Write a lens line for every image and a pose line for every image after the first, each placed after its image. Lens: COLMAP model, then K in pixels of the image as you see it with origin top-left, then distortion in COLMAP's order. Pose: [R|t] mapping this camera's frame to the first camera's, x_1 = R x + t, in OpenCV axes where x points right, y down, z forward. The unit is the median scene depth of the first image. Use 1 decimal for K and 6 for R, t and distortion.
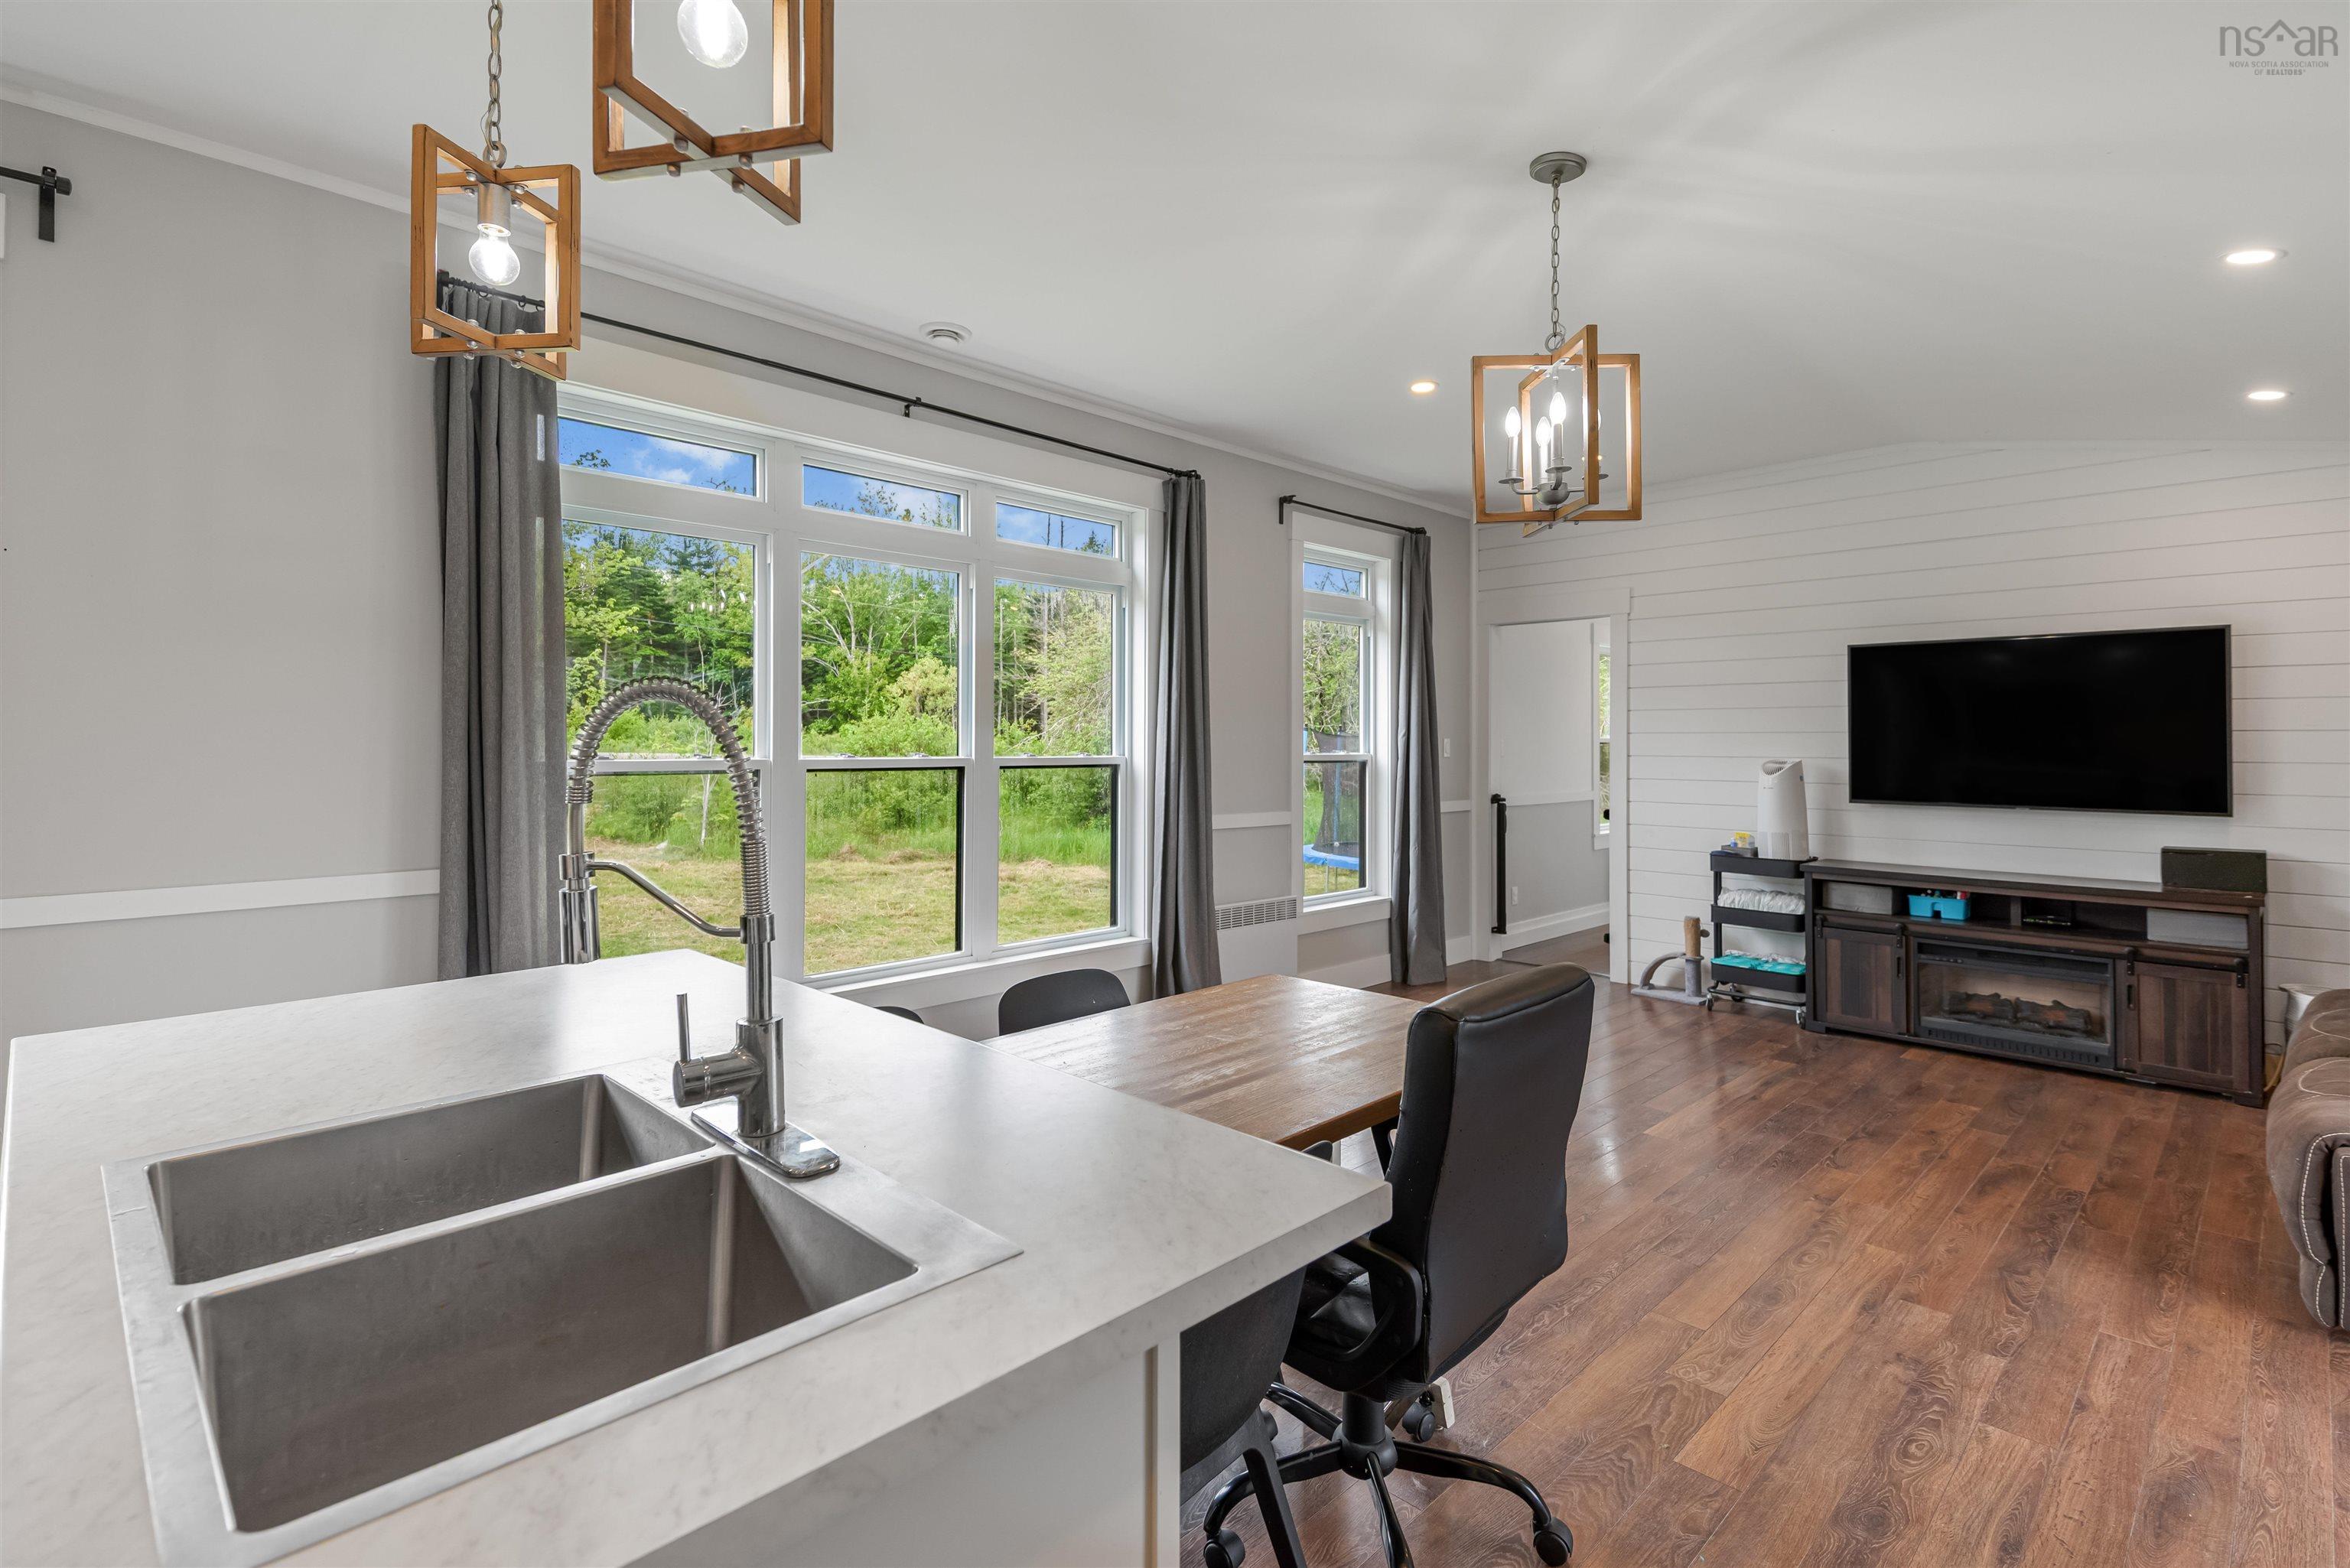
lens RADIAL K [[1097.8, 0, 1183.4], [0, 1097.8, 753.0], [0, 0, 1]] dist [0.057109, -0.026909]
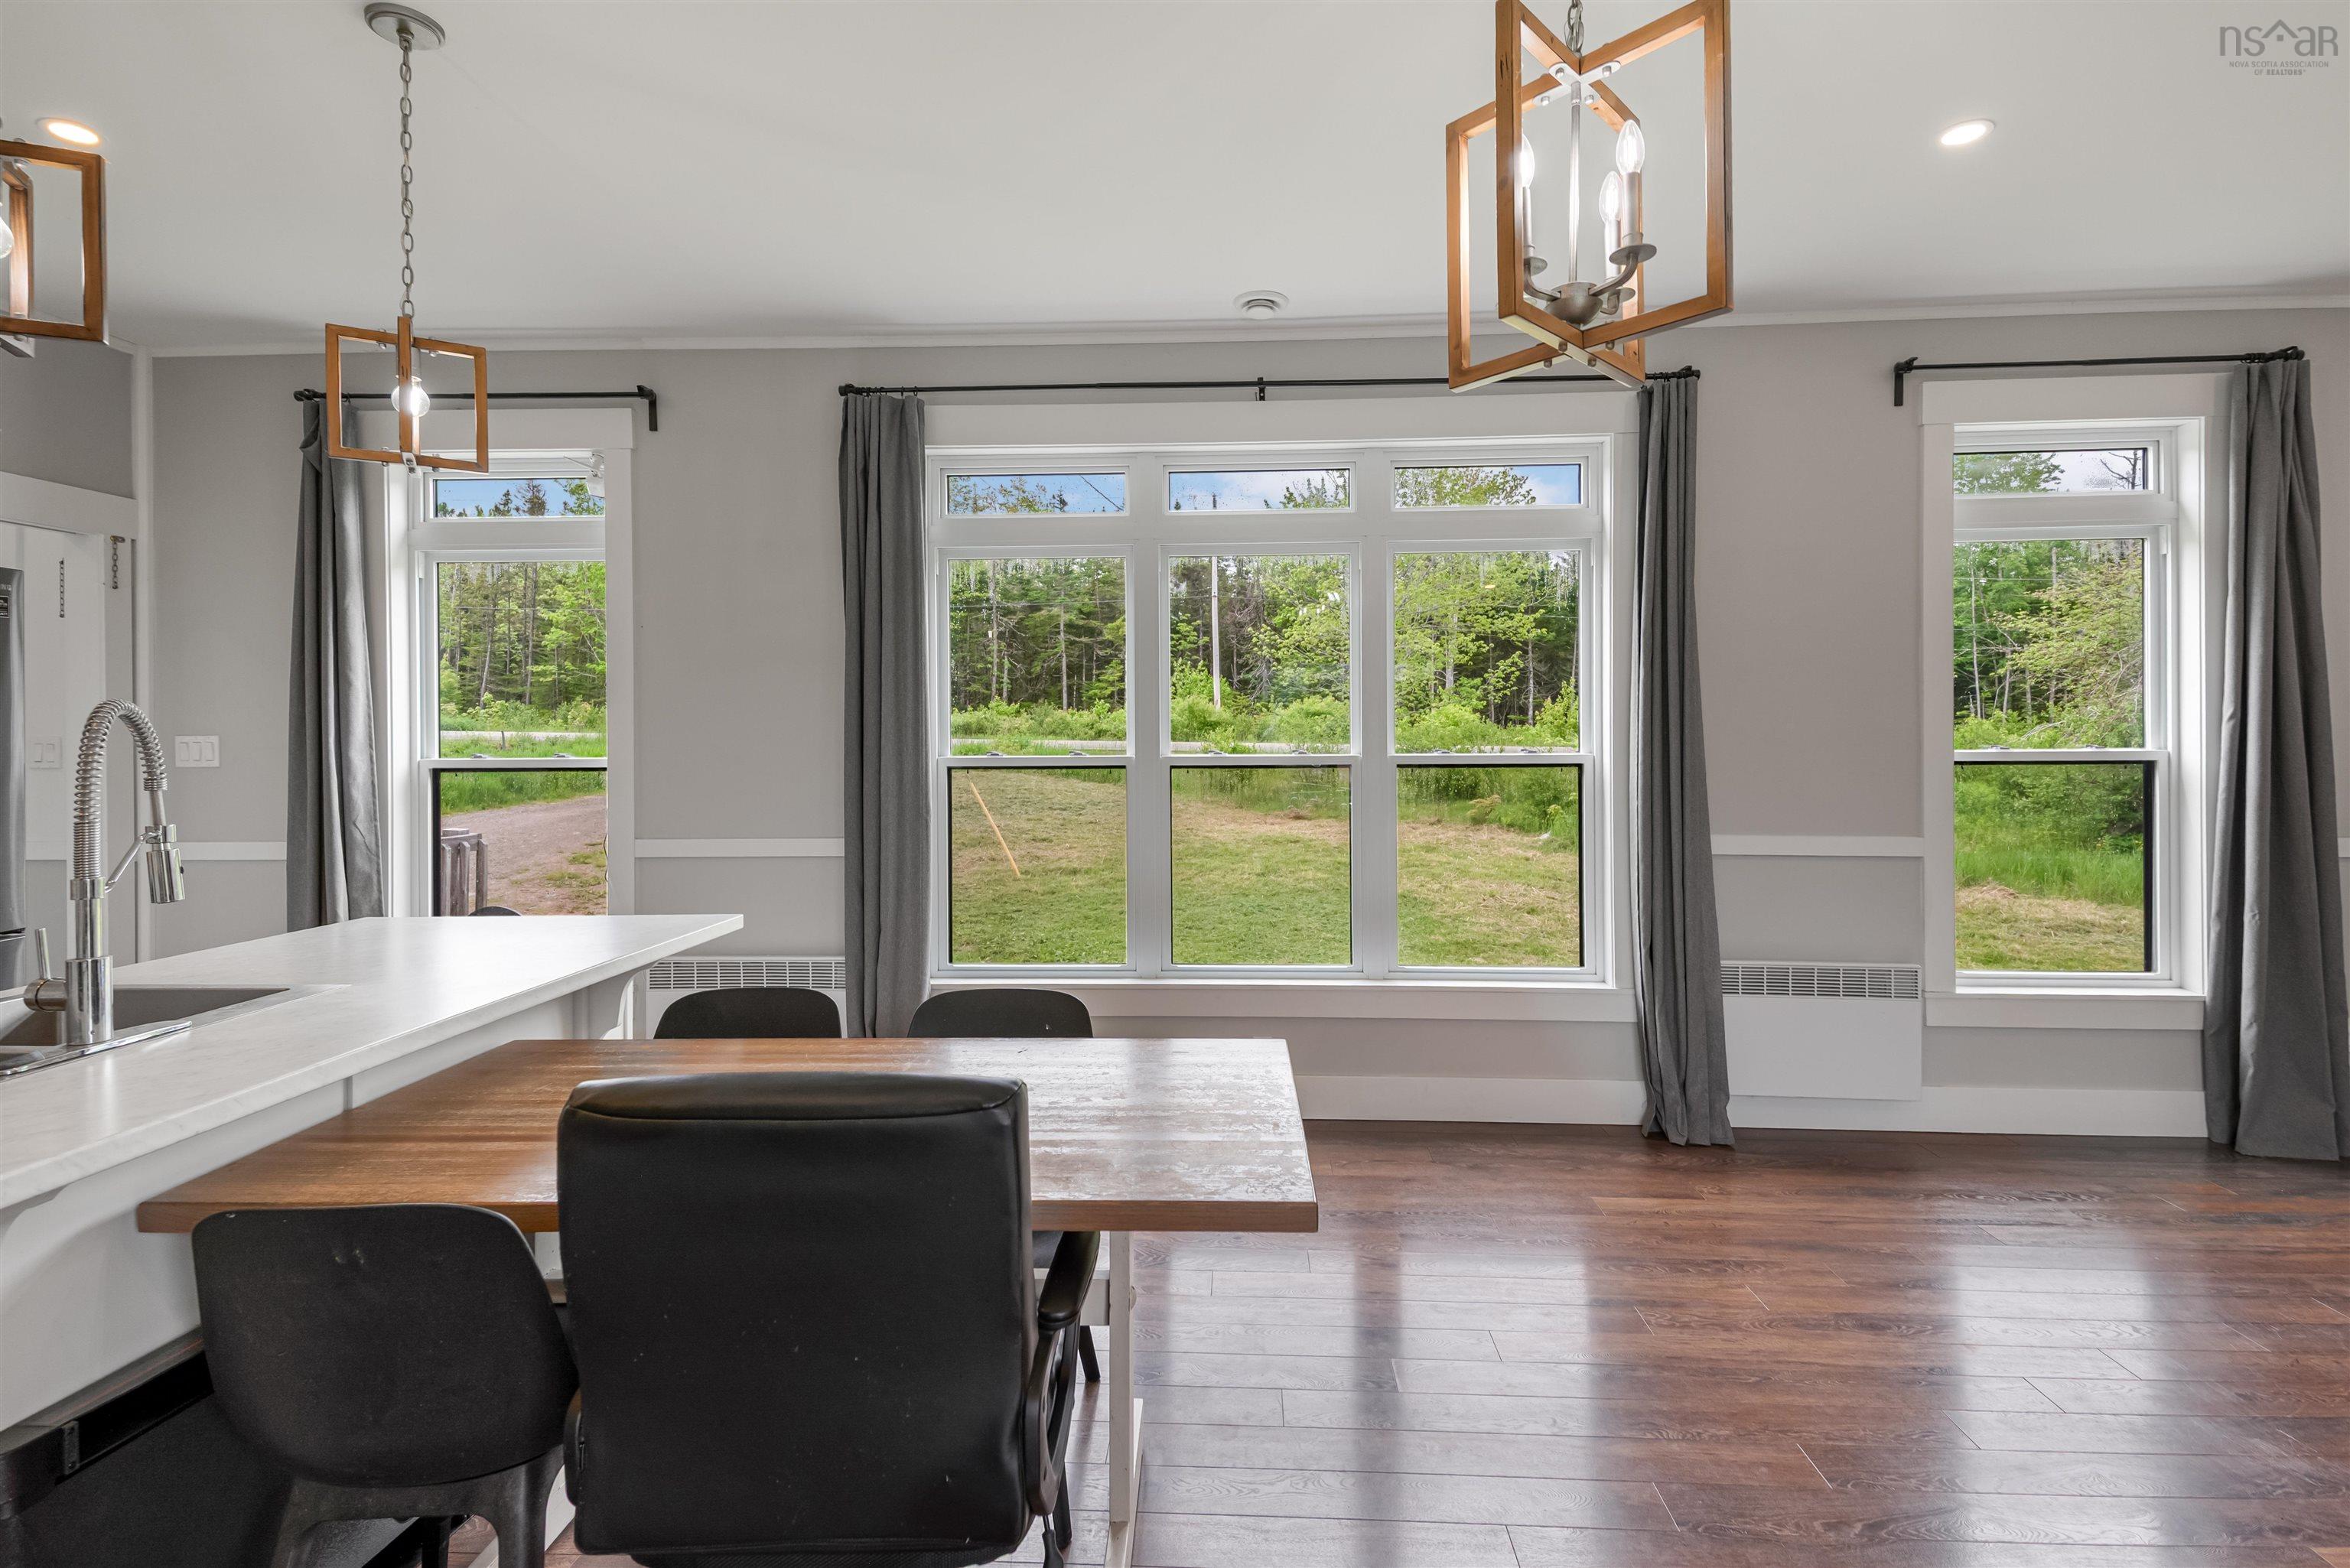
lens RADIAL K [[1097.8, 0, 1183.4], [0, 1097.8, 753.0], [0, 0, 1]] dist [0.057109, -0.026909]
pose [[0.670659, 0.002535, -0.741761, 0.342839], [0.001689, 0.999986, 0.004944, -0.001643], [0.741764, -0.004569, 0.670646, 0.249740]]
